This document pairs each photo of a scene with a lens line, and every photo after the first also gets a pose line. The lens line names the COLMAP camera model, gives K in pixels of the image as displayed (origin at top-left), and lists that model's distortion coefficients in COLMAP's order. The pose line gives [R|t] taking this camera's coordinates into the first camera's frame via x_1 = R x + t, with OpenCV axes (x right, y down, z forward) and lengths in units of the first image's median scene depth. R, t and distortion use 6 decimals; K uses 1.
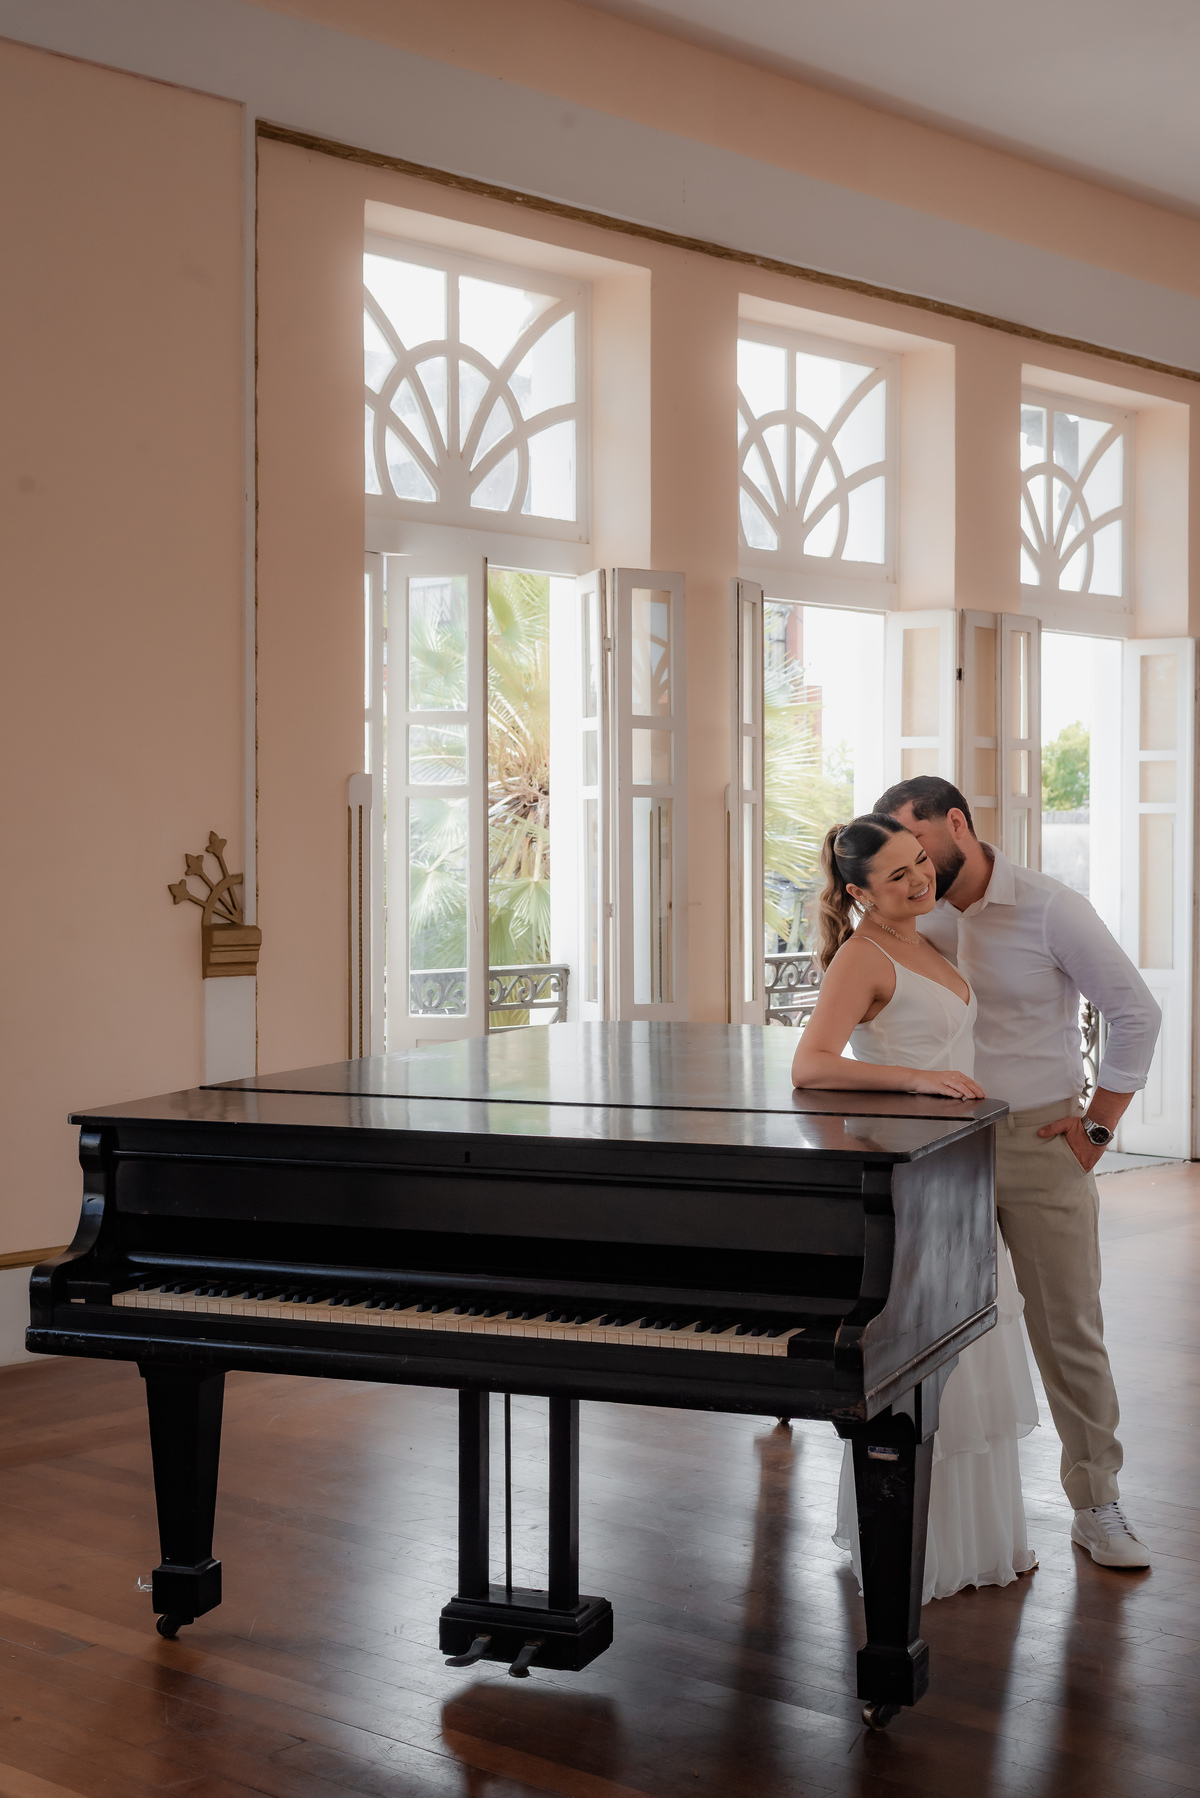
lens RADIAL K [[2673.6, 0, 592.8], [0, 2673.6, 900.9], [0, 0, 1]] dist [0.006470, -0.006124]
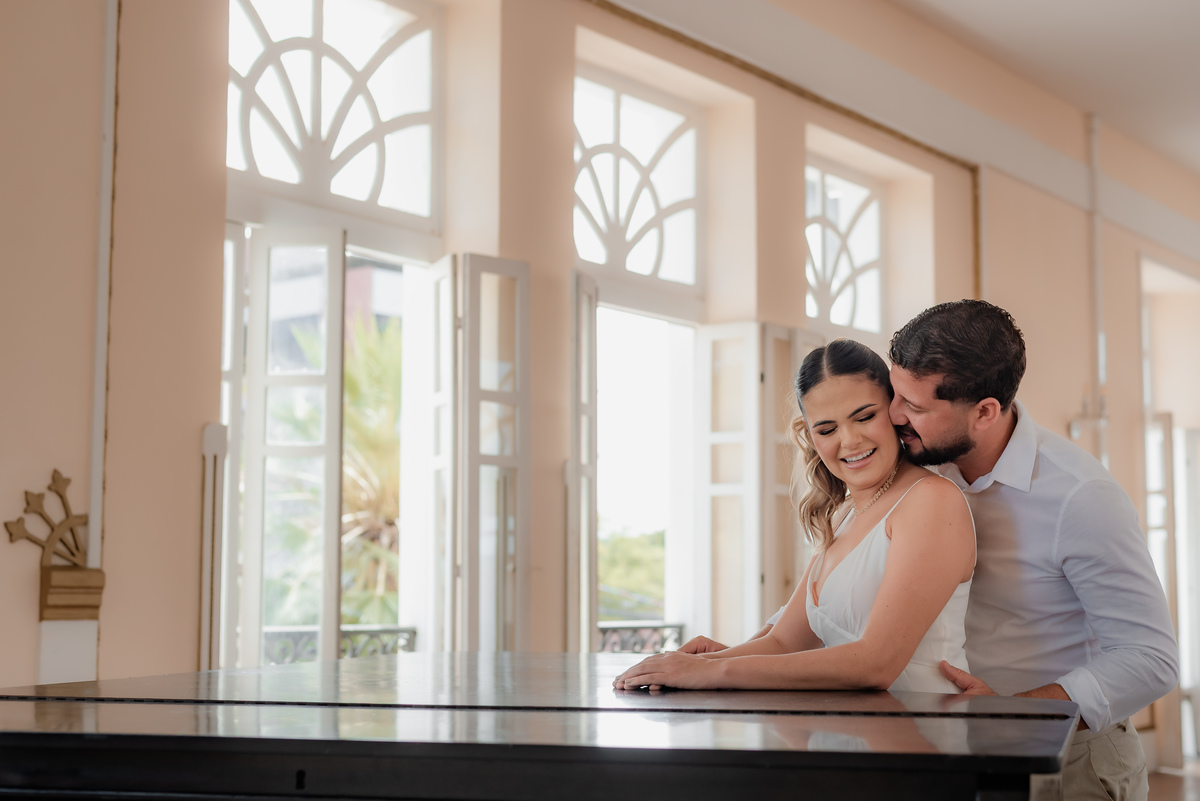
lens RADIAL K [[1862.2, 0, 672.2], [0, 1862.2, 401.6], [0, 0, 1]] dist [0.025357, -0.043479]
pose [[0.990588, 0.012201, 0.136331, -0.011081], [0.005600, 0.991573, -0.129427, 0.033013], [-0.136762, 0.128972, 0.982172, 0.255179]]
